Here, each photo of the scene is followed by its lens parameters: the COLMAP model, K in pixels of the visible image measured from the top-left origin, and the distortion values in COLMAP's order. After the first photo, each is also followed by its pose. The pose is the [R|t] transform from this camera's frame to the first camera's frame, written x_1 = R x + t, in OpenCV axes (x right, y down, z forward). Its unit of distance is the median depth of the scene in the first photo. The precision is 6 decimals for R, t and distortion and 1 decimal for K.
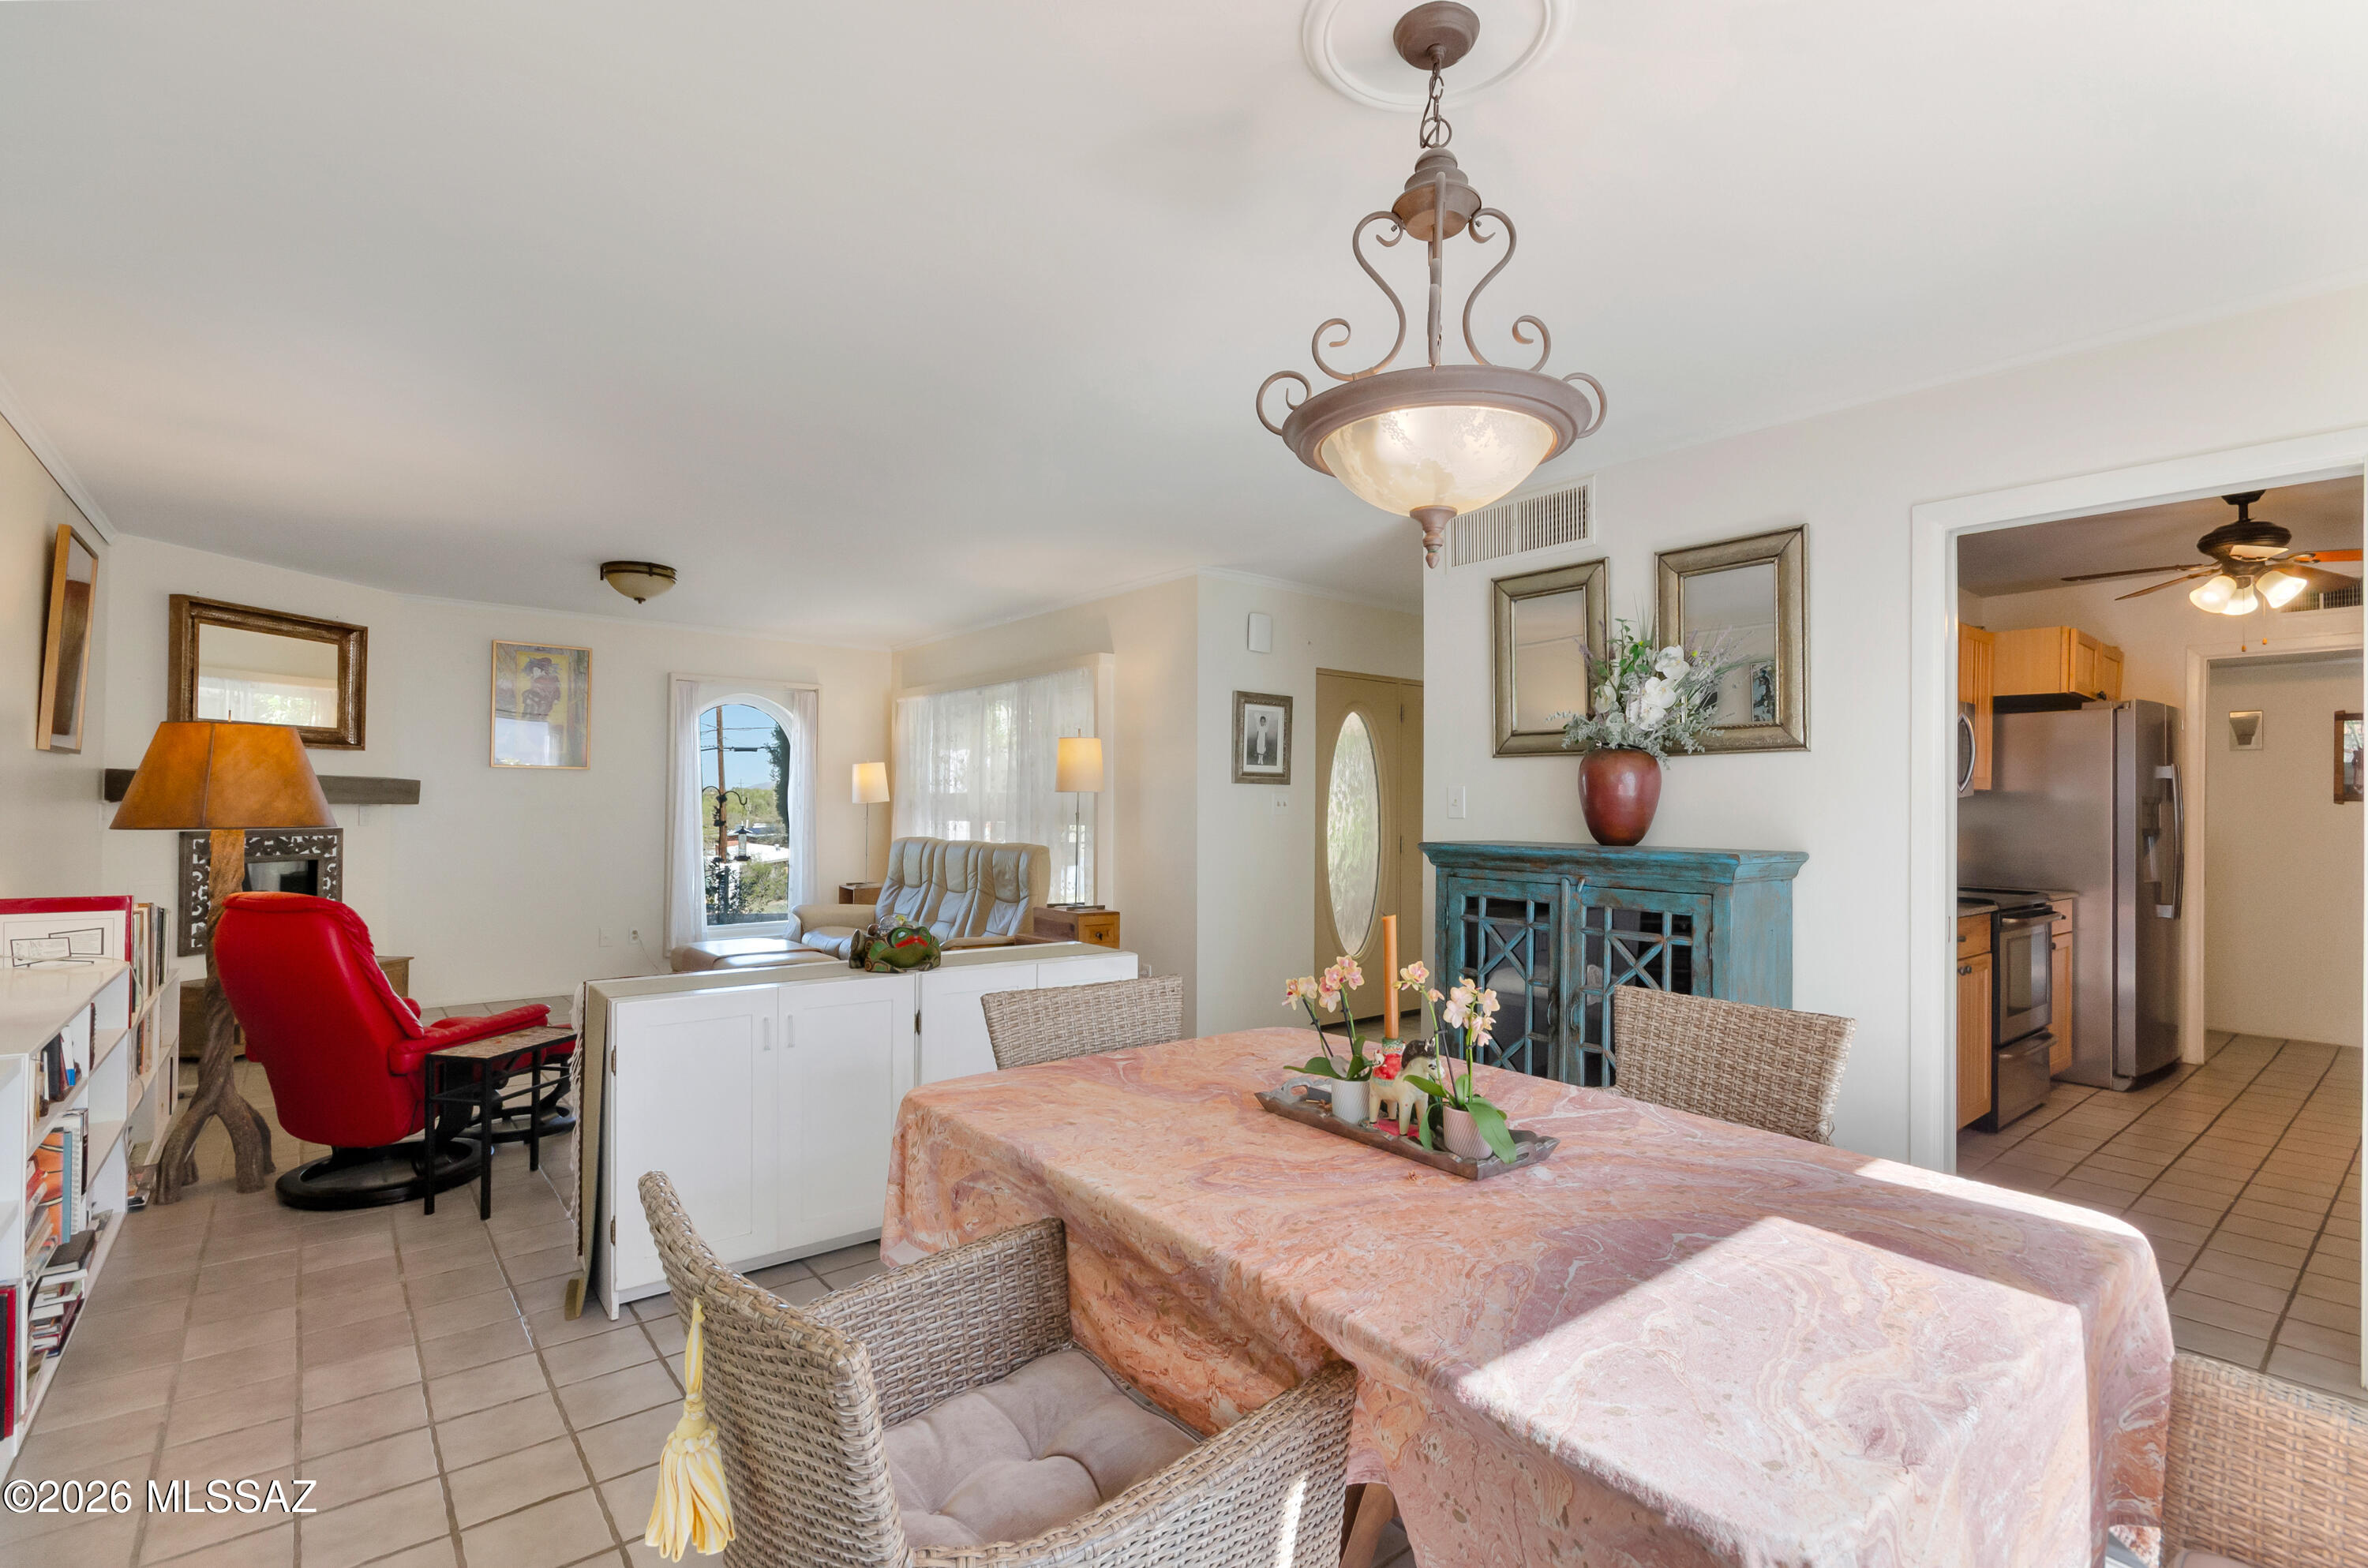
lens RADIAL K [[1068.9, 0, 1202.6], [0, 1068.9, 795.9], [0, 0, 1]] dist [-0.004876, -0.001102]
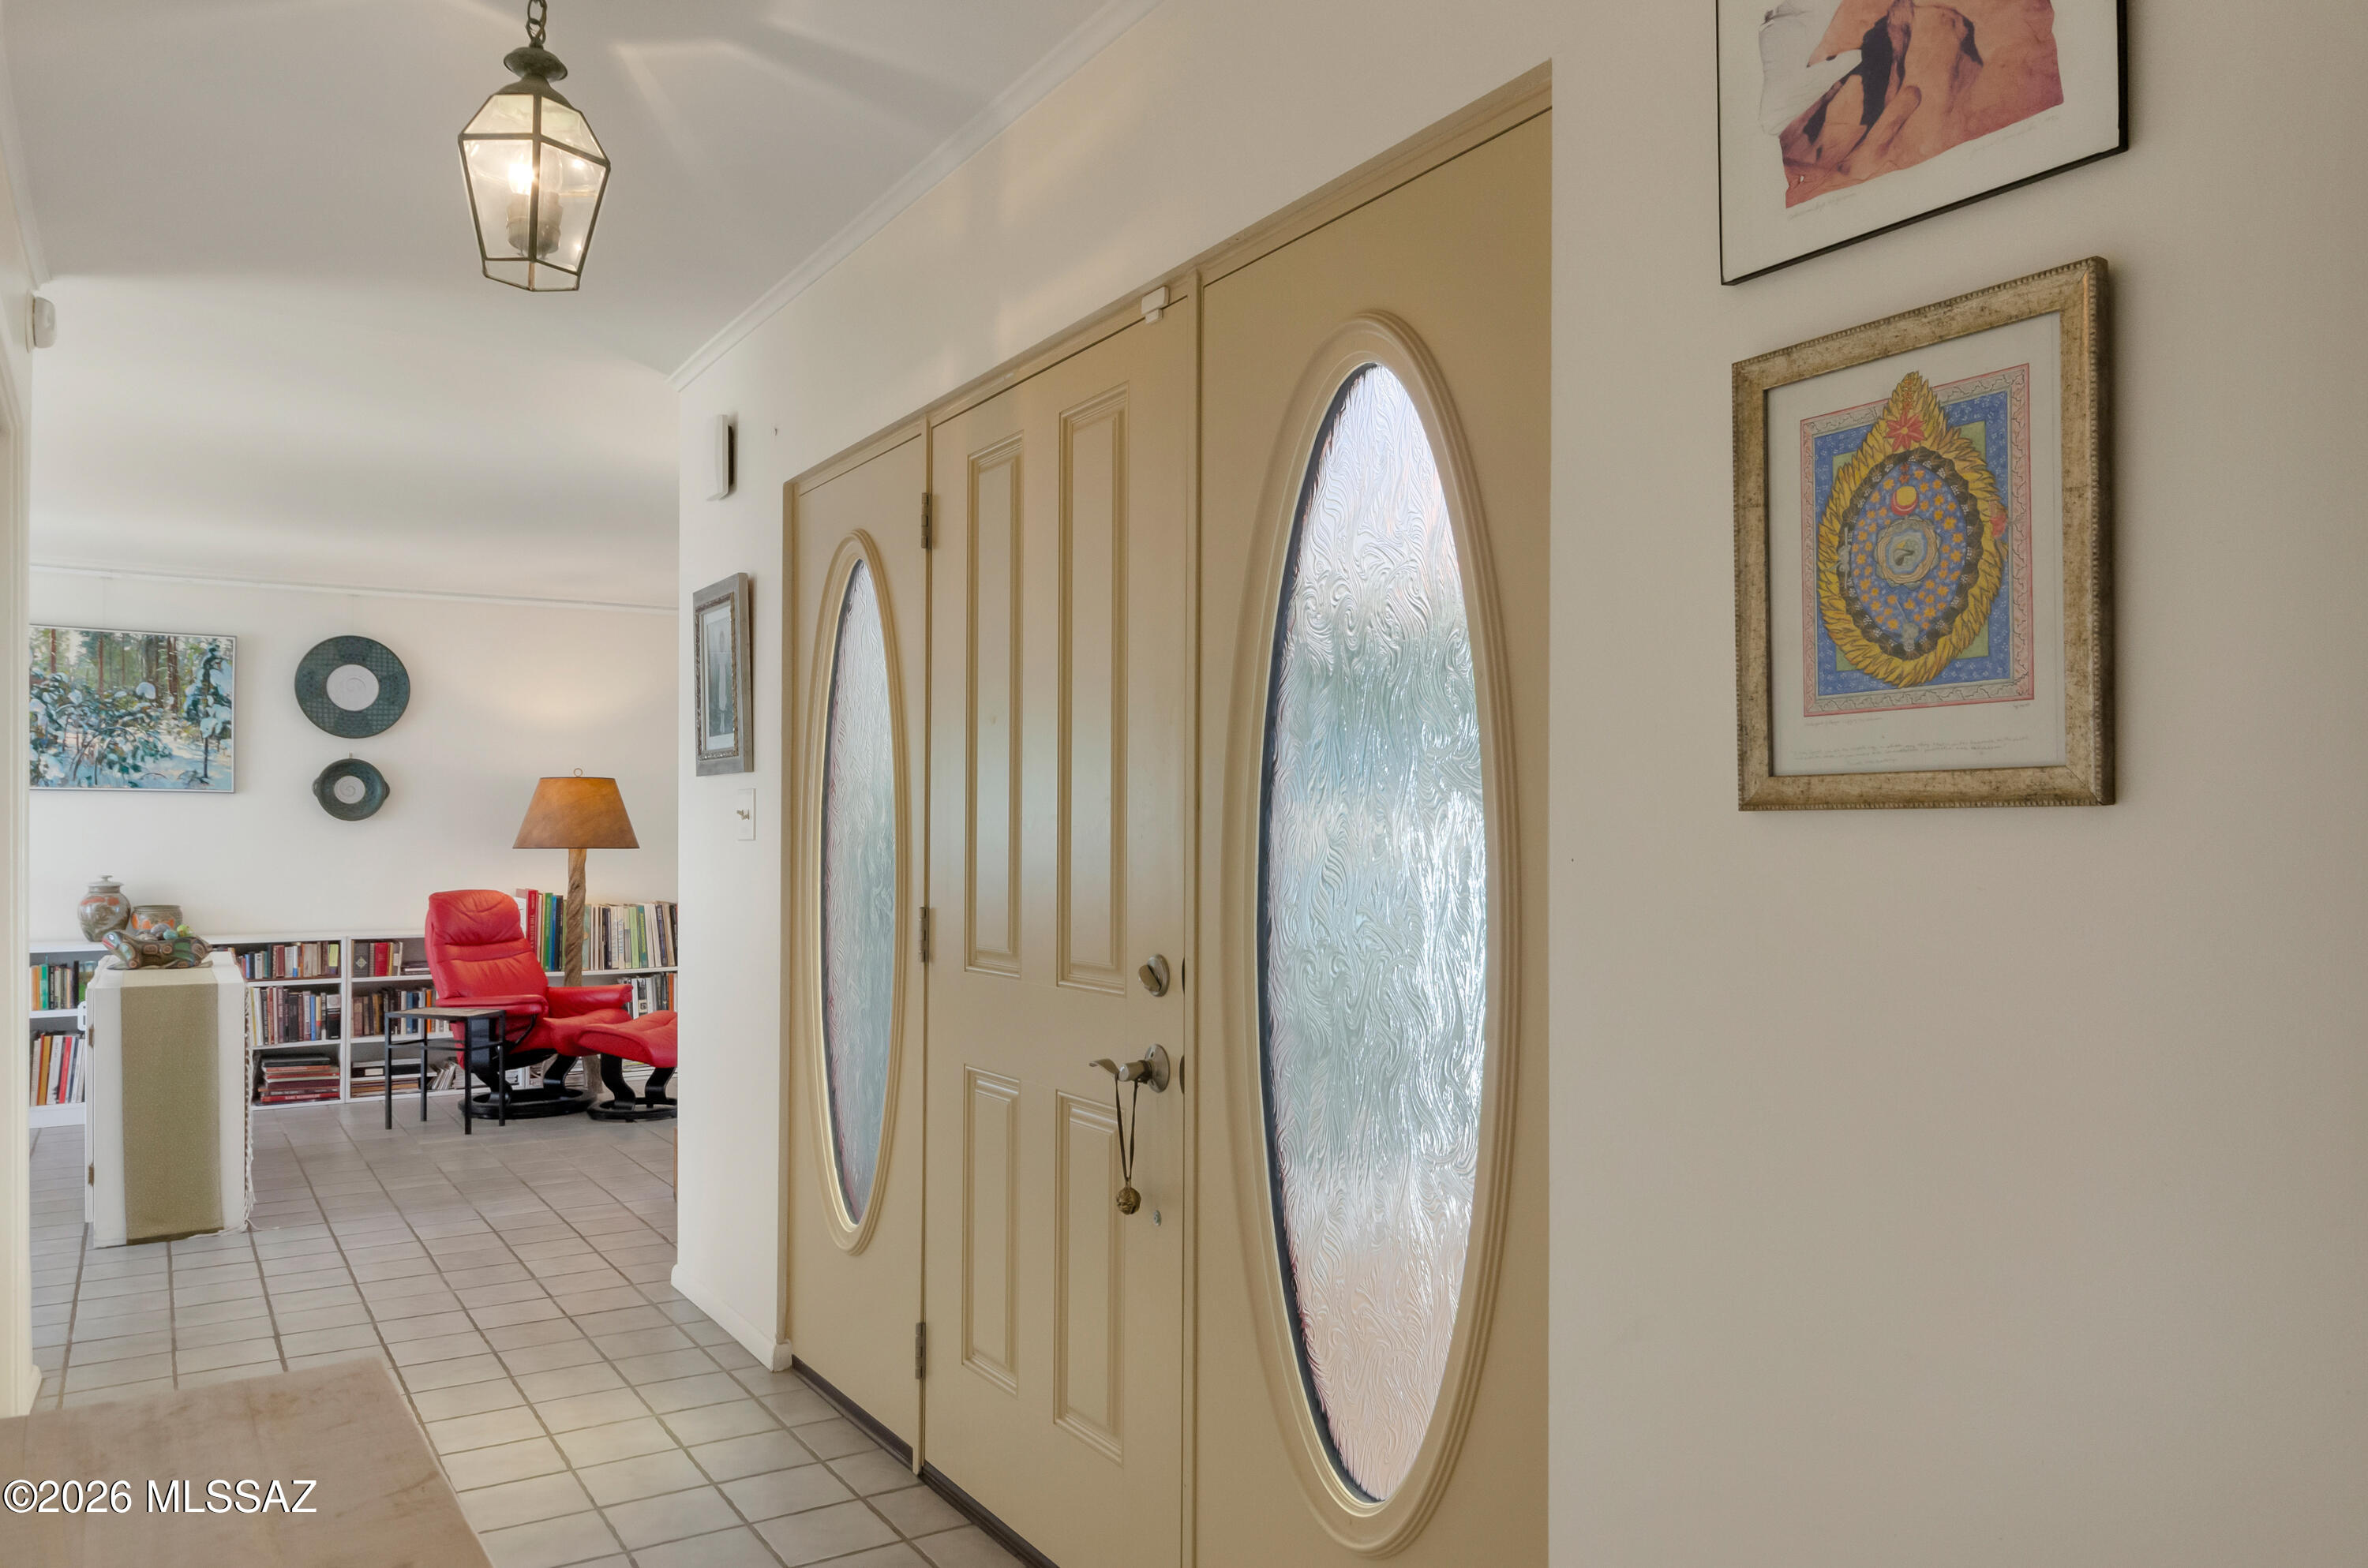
lens RADIAL K [[1593.4, 0, 1181.4], [0, 1593.4, 814.7], [0, 0, 1]] dist [0.010002, 0.002937]
pose [[-0.115485, -0.020038, -0.993107, 1.563651], [0.009897, 0.999724, -0.021322, 0.052576], [0.993260, -0.012291, -0.115255, 2.679613]]
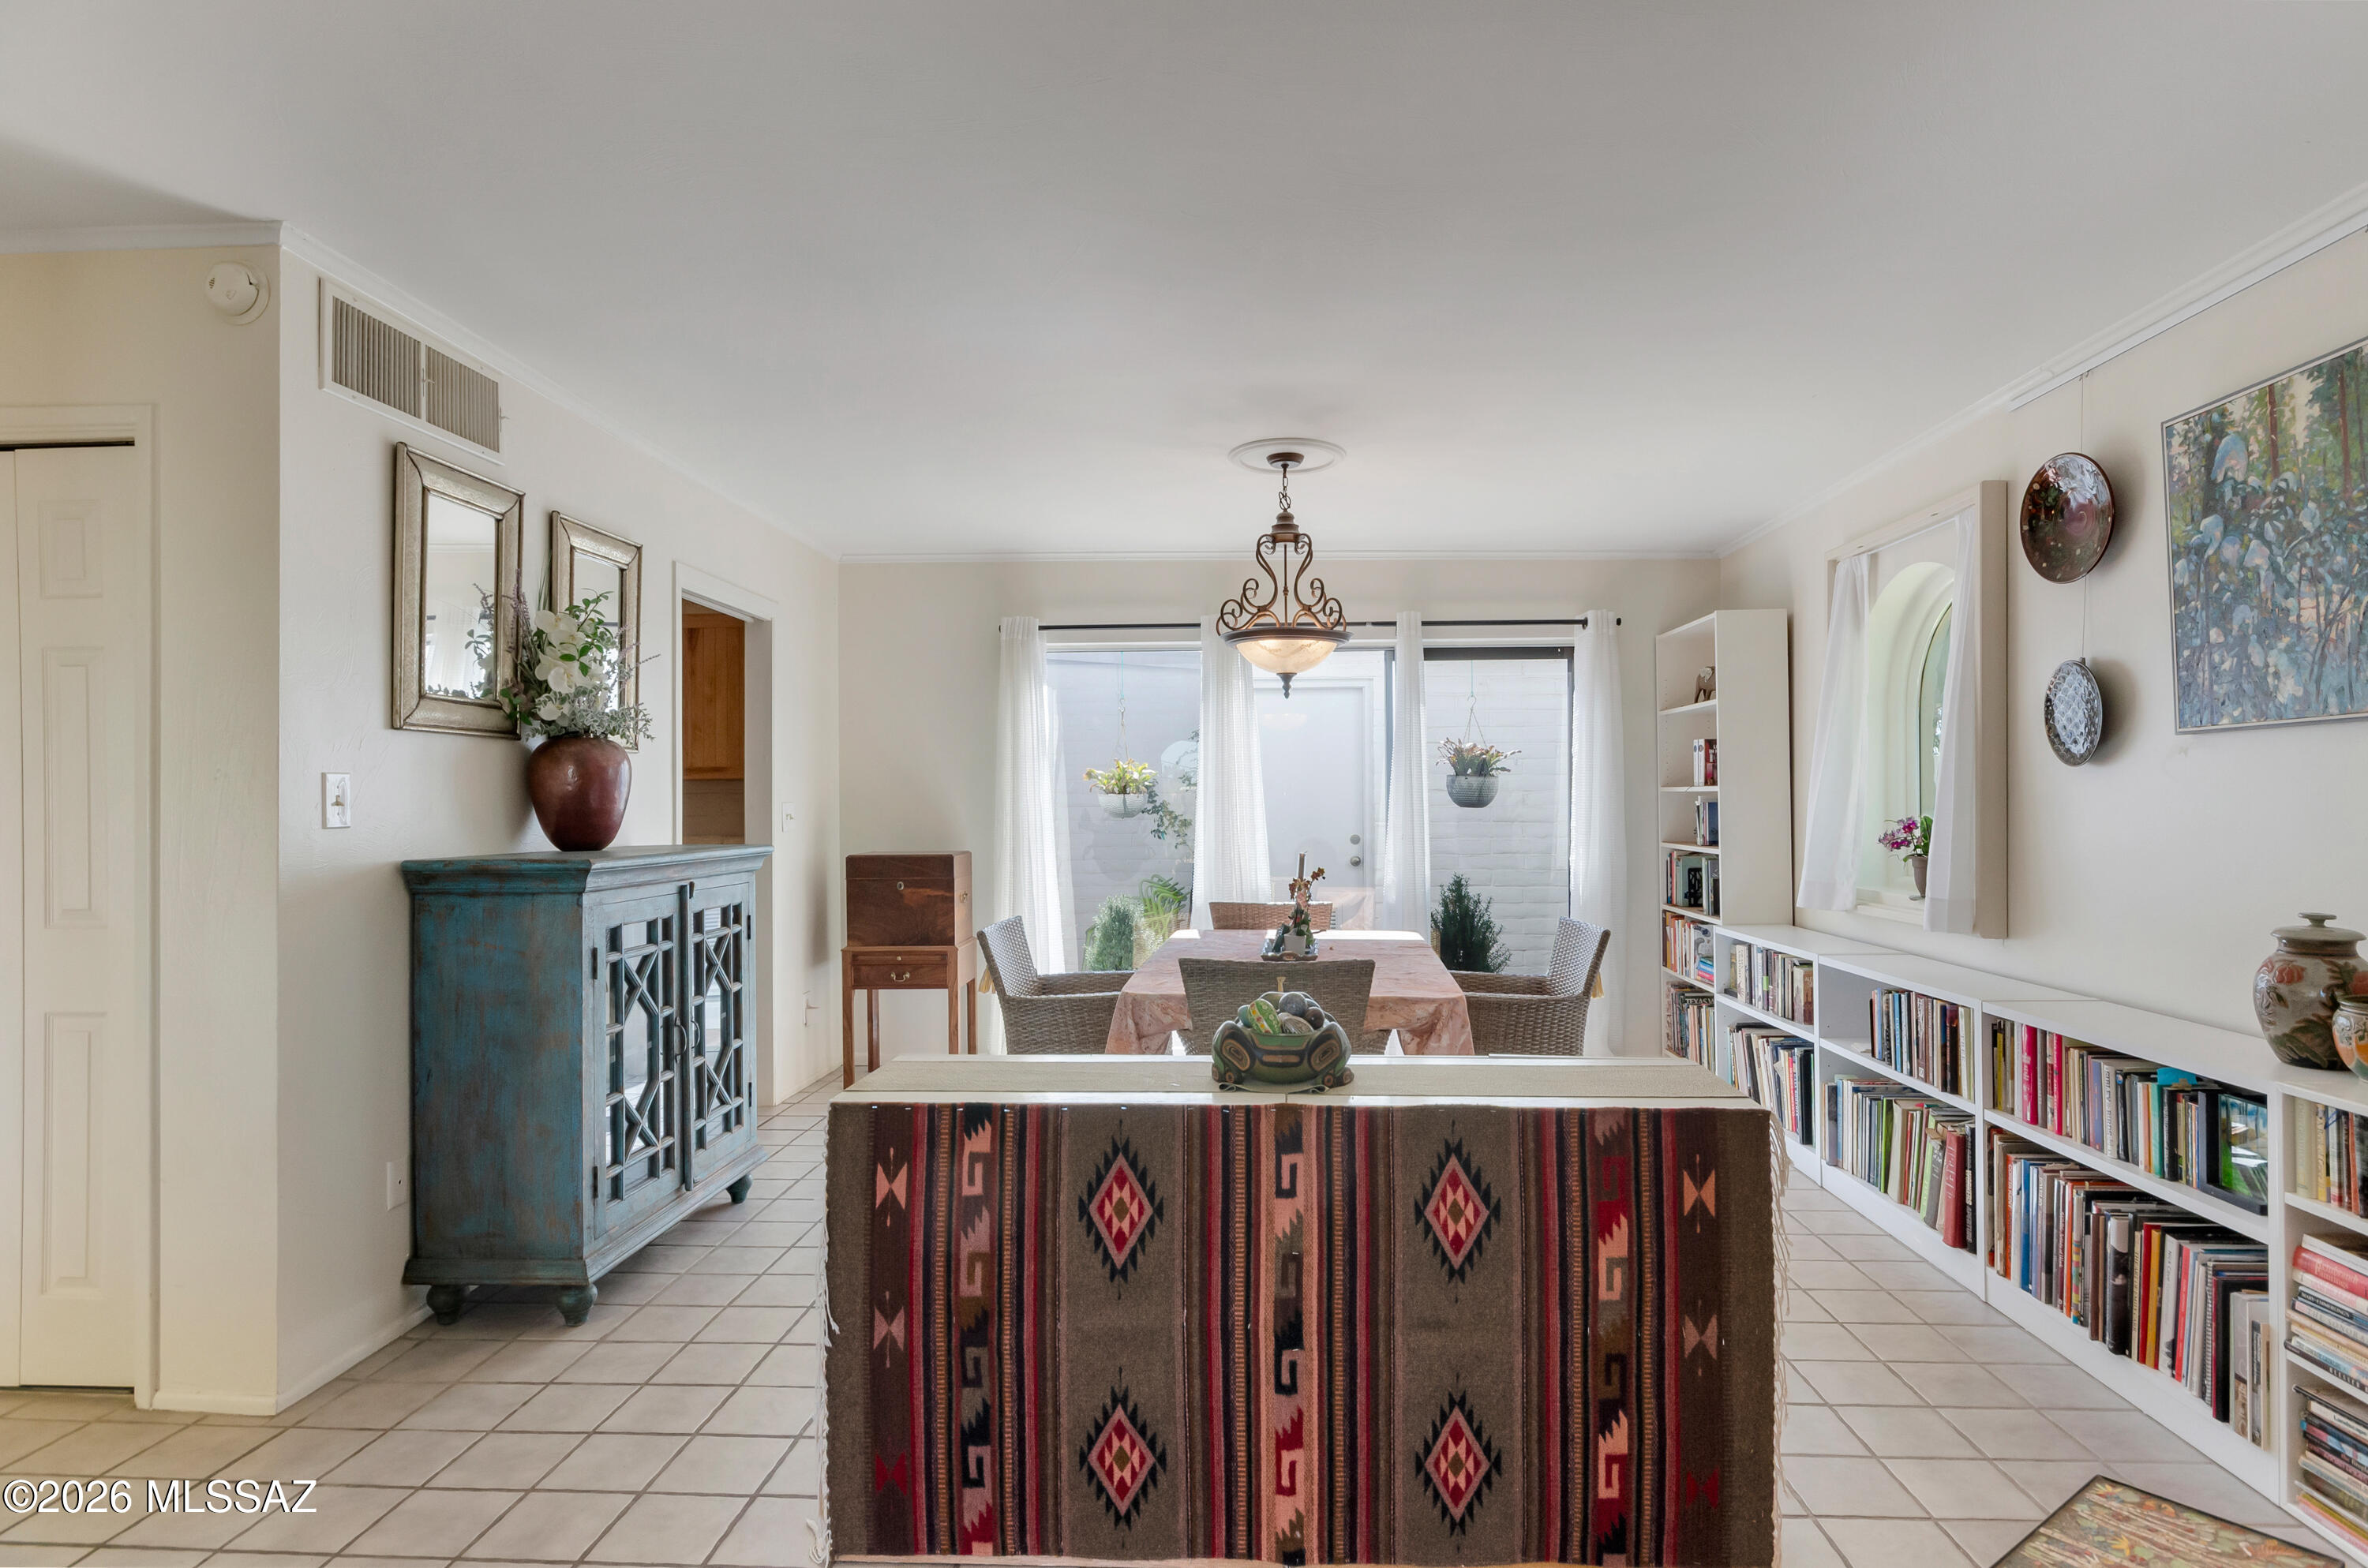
lens RADIAL K [[1273.7, 0, 1239.7], [0, 1273.7, 796.3], [0, 0, 1]] dist [0.002718, -0.003162]
pose [[-0.742576, -0.000540, 0.669761, -0.886274], [-0.008851, 0.999920, -0.009007, 0.009532], [-0.669703, -0.012617, -0.742522, 1.813675]]
